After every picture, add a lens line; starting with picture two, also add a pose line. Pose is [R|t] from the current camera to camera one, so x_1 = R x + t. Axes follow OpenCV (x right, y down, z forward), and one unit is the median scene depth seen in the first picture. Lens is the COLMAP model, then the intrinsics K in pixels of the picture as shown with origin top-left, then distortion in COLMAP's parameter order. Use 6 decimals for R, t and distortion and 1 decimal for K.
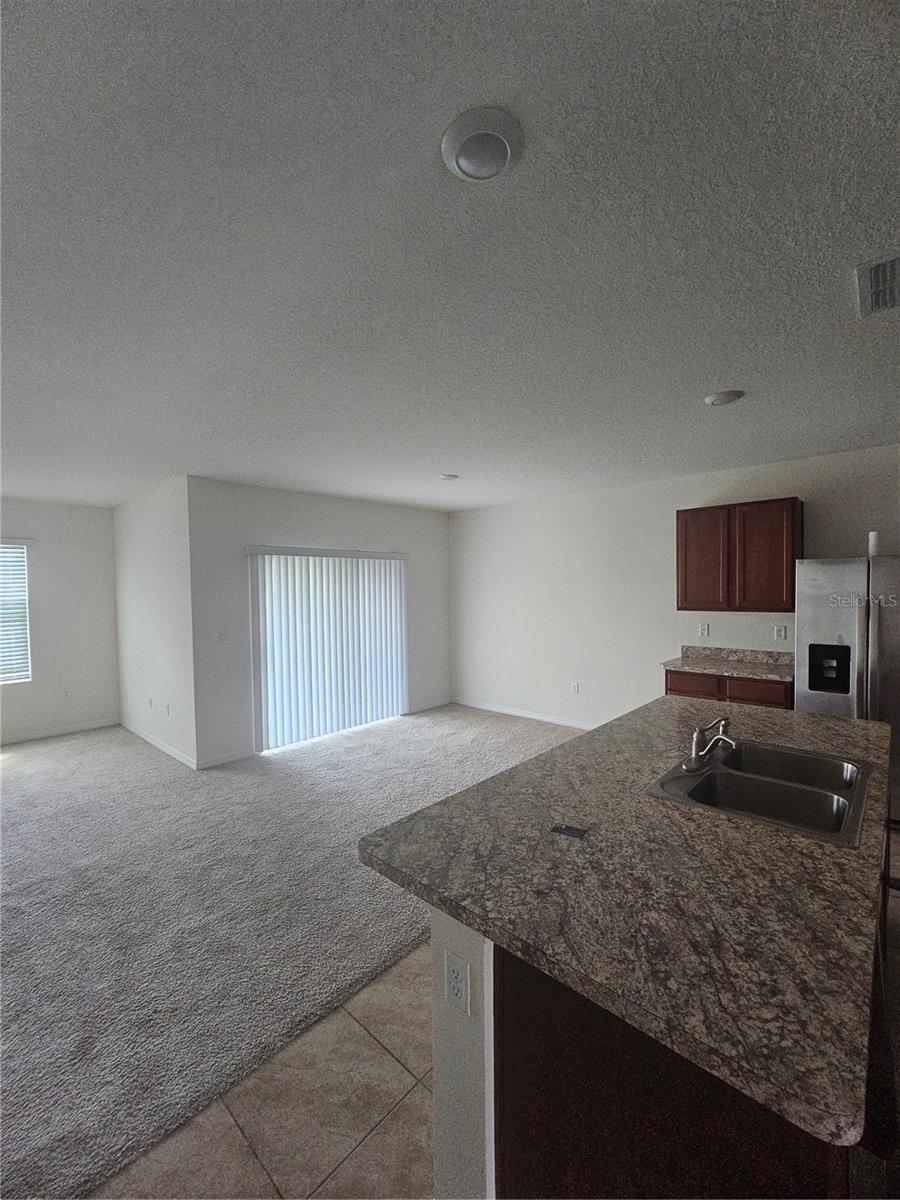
lens RADIAL K [[485.9, 0, 446.1], [0, 485.9, 600.2], [0, 0, 1]] dist [0.001970, 0.000878]
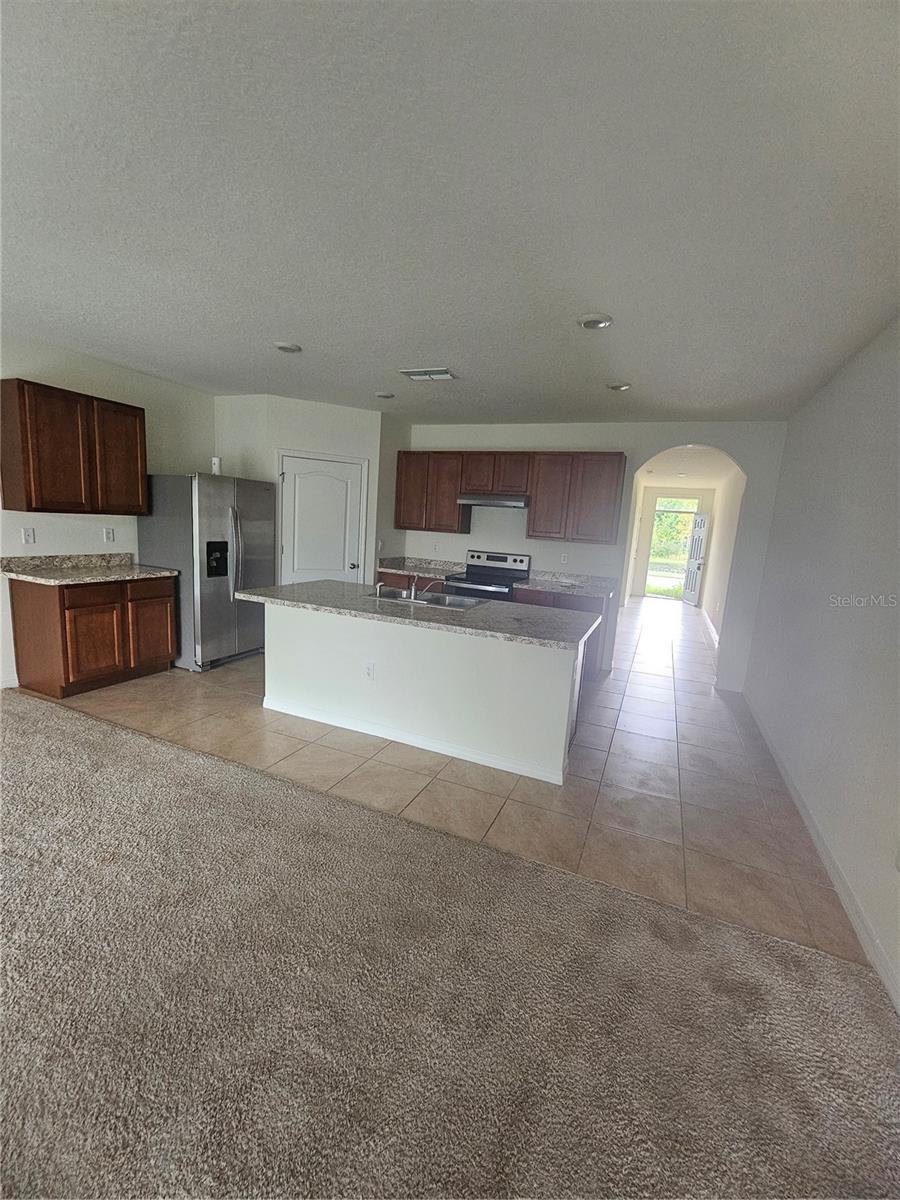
lens RADIAL K [[490.1, 0, 462.4], [0, 490.1, 602.8], [0, 0, 1]] dist [-0.000626, 0.005203]
pose [[-0.344035, -0.161949, 0.924885, -1.145003], [-0.035910, 0.986562, 0.159391, 0.031310], [-0.938270, 0.021624, -0.345227, 1.335382]]
